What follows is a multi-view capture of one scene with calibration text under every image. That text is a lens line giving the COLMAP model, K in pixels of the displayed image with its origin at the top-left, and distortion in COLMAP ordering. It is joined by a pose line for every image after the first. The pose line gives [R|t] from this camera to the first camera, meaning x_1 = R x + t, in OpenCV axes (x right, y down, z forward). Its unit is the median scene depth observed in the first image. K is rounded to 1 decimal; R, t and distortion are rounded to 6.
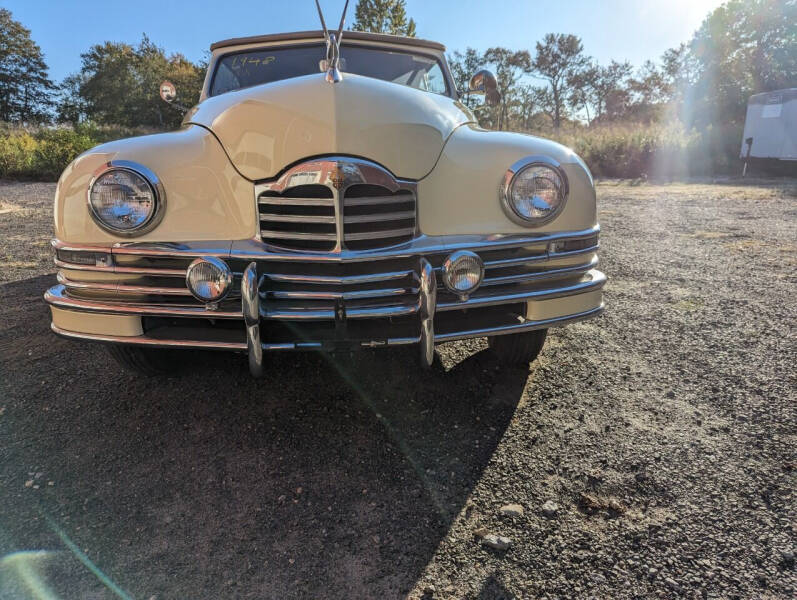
lens RADIAL K [[539.4, 0, 394.2], [0, 539.4, 295.9], [0, 0, 1]] dist [0.044513, -0.037826]
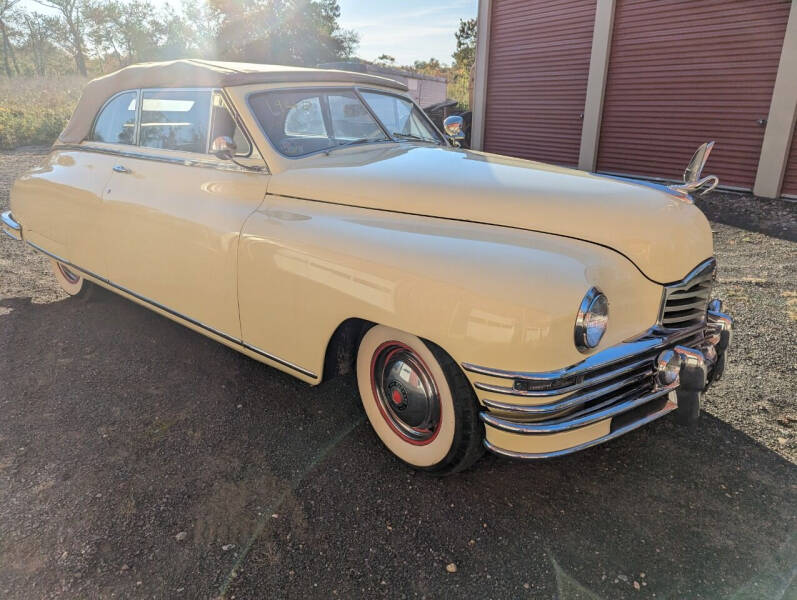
lens RADIAL K [[539.4, 0, 394.2], [0, 539.4, 295.9], [0, 0, 1]] dist [0.044513, -0.037826]
pose [[0.715024, -0.212724, 0.665949, -1.580710], [0.151083, 0.977090, 0.149895, -0.473796], [-0.682579, -0.006565, 0.730782, 0.493514]]
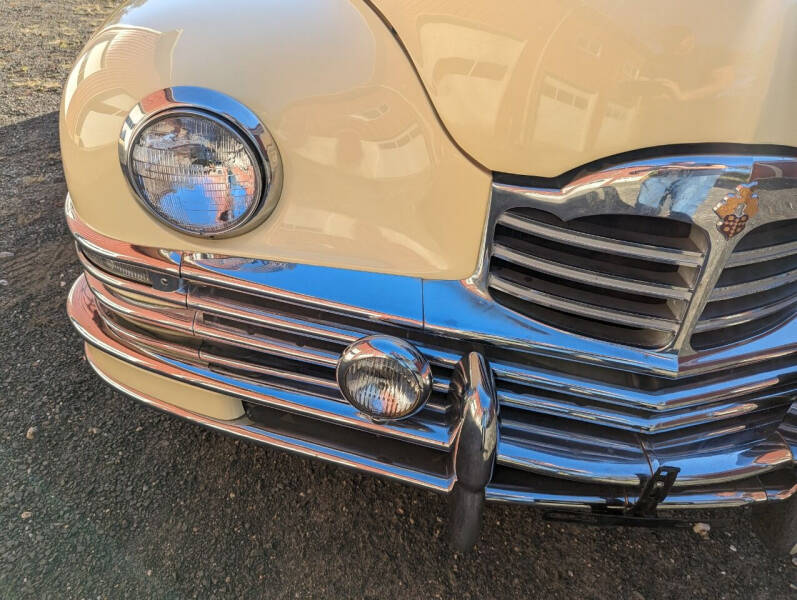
lens RADIAL K [[541.8, 0, 398.5], [0, 541.8, 300.0], [0, 0, 1]] dist [0.005974, 0.002584]
pose [[0.995201, 0.092704, -0.031331, -0.311630], [-0.078039, 0.945059, 0.317447, -0.246663], [0.059038, -0.313478, 0.947758, 0.546813]]
